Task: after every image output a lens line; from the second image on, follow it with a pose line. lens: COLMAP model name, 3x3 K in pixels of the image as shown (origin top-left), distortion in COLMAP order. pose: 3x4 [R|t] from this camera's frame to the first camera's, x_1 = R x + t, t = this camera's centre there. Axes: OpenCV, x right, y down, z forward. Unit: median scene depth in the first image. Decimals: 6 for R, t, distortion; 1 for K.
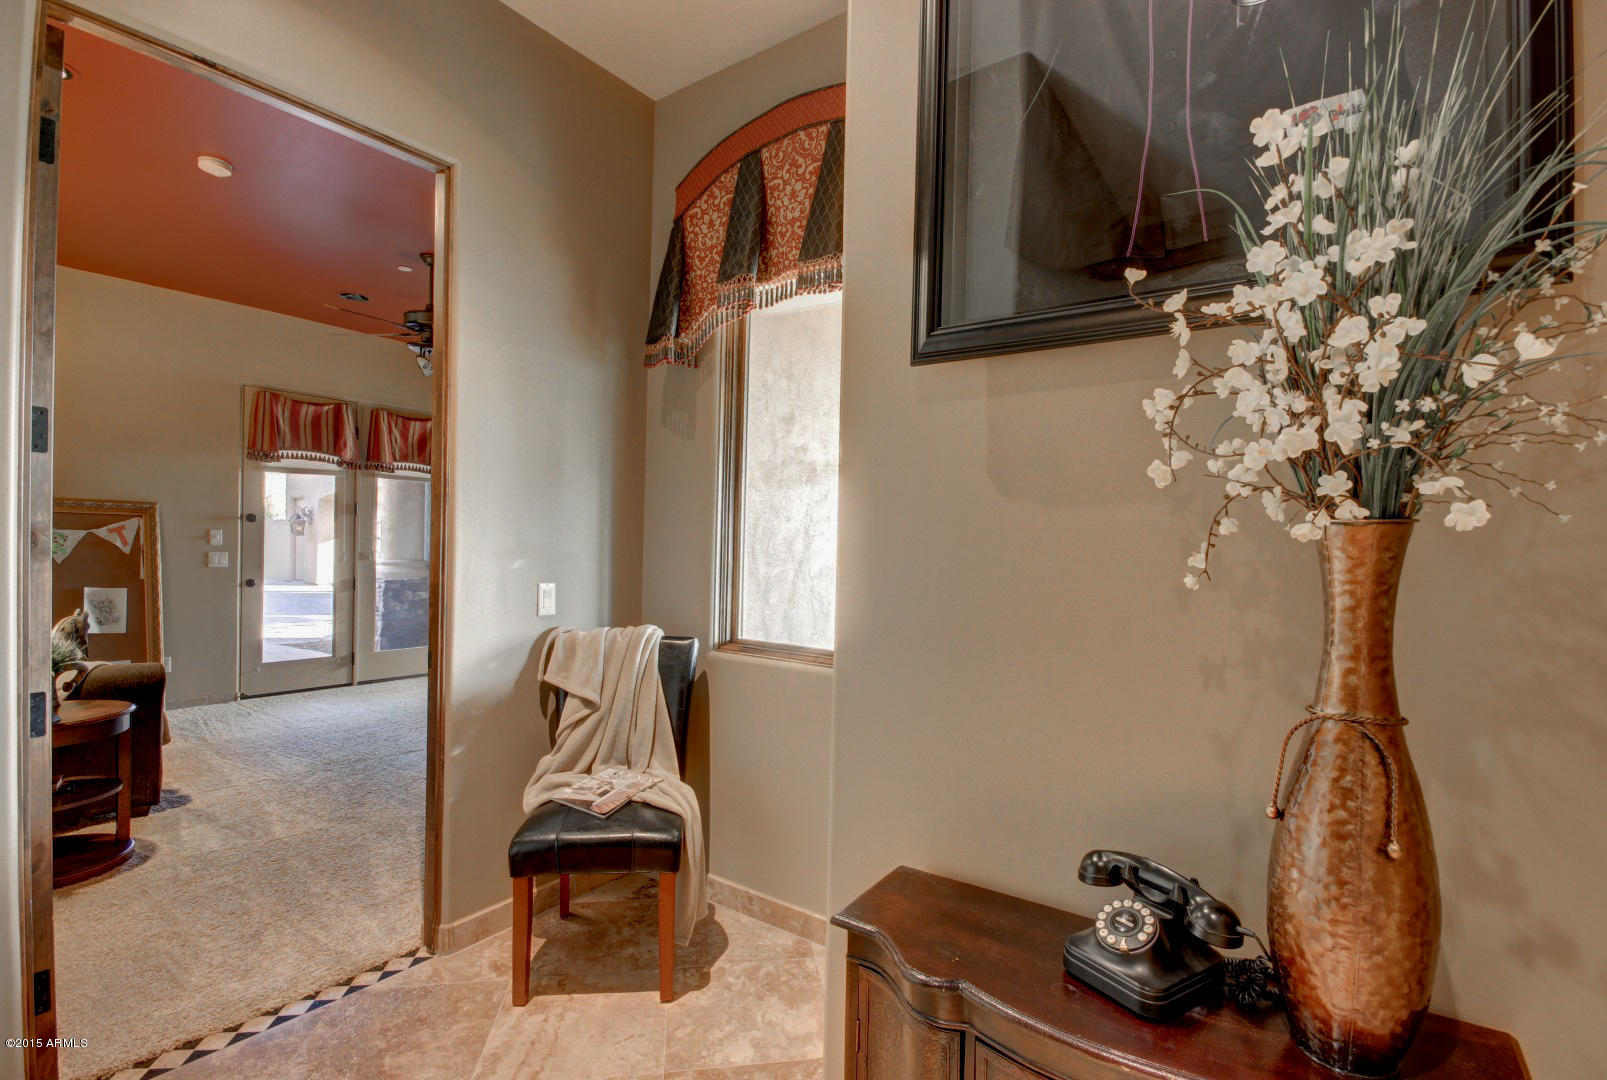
lens RADIAL K [[737.2, 0, 806.7], [0, 737.2, 558.3], [0, 0, 1]] dist [0.011860, -0.014601]
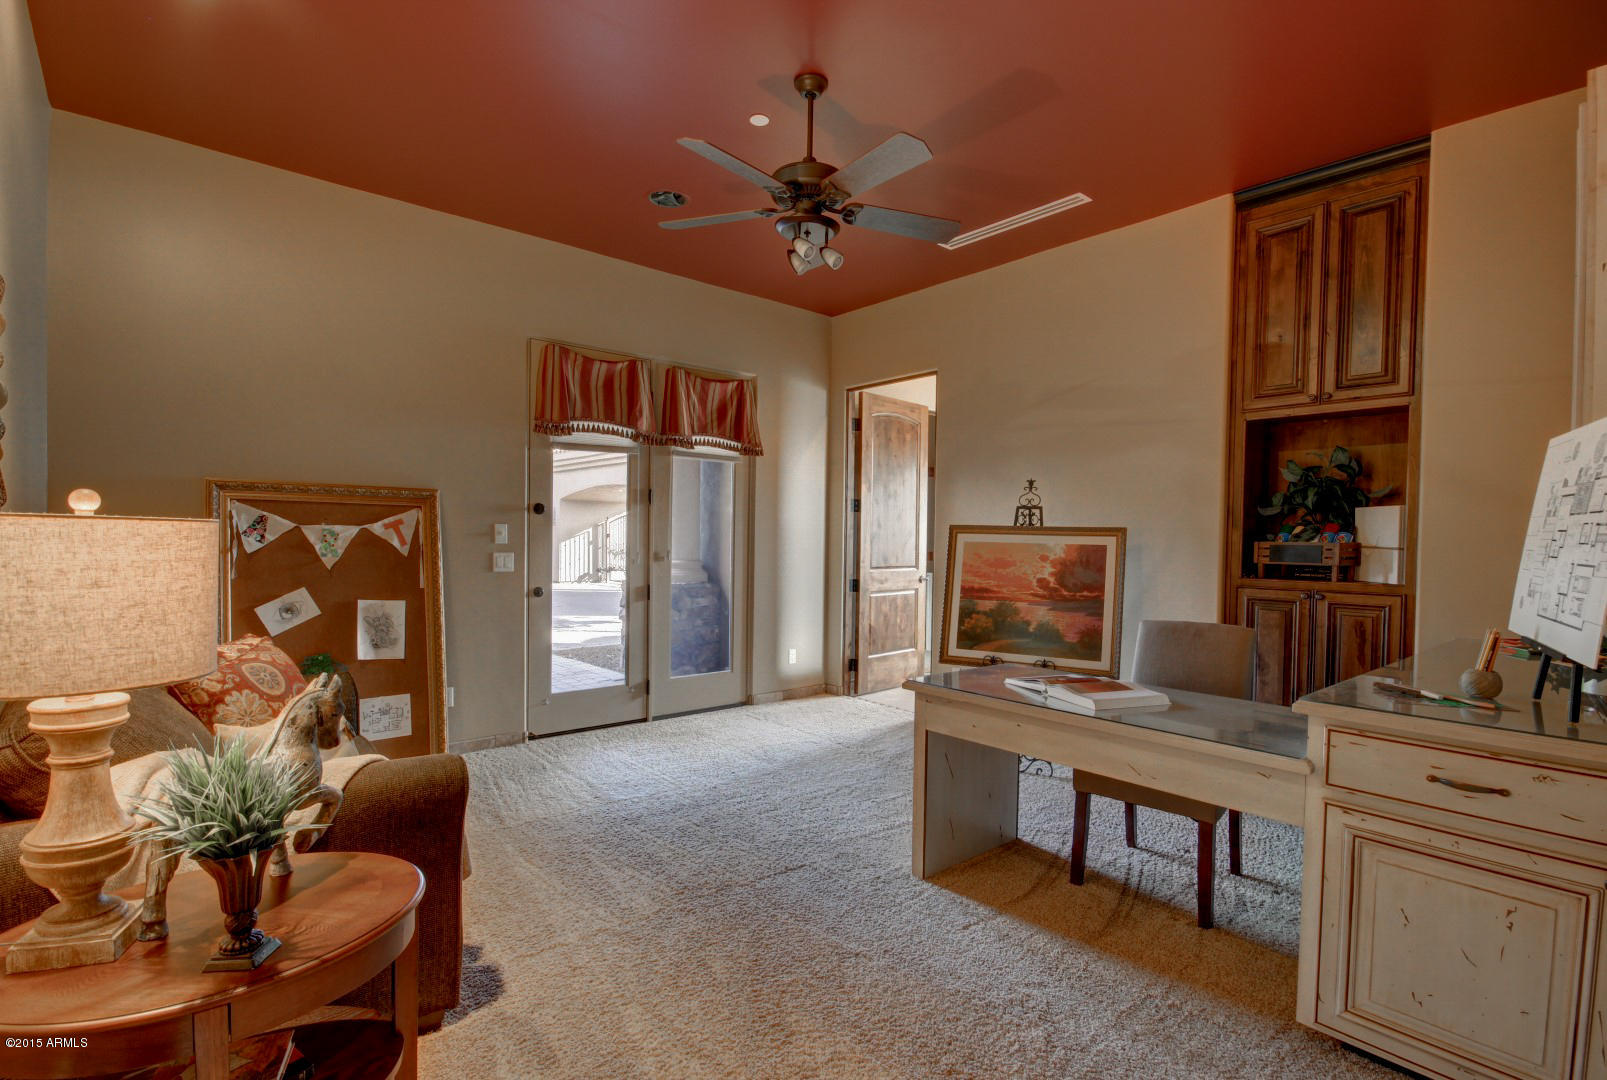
lens RADIAL K [[767.3, 0, 815.6], [0, 767.3, 553.7], [0, 0, 1]] dist [0.001721, -0.000084]
pose [[0.968699, -0.008023, -0.248108, -0.266796], [0.007506, 0.999967, -0.003031, -0.002339], [0.248124, 0.001074, 0.968728, 0.285627]]
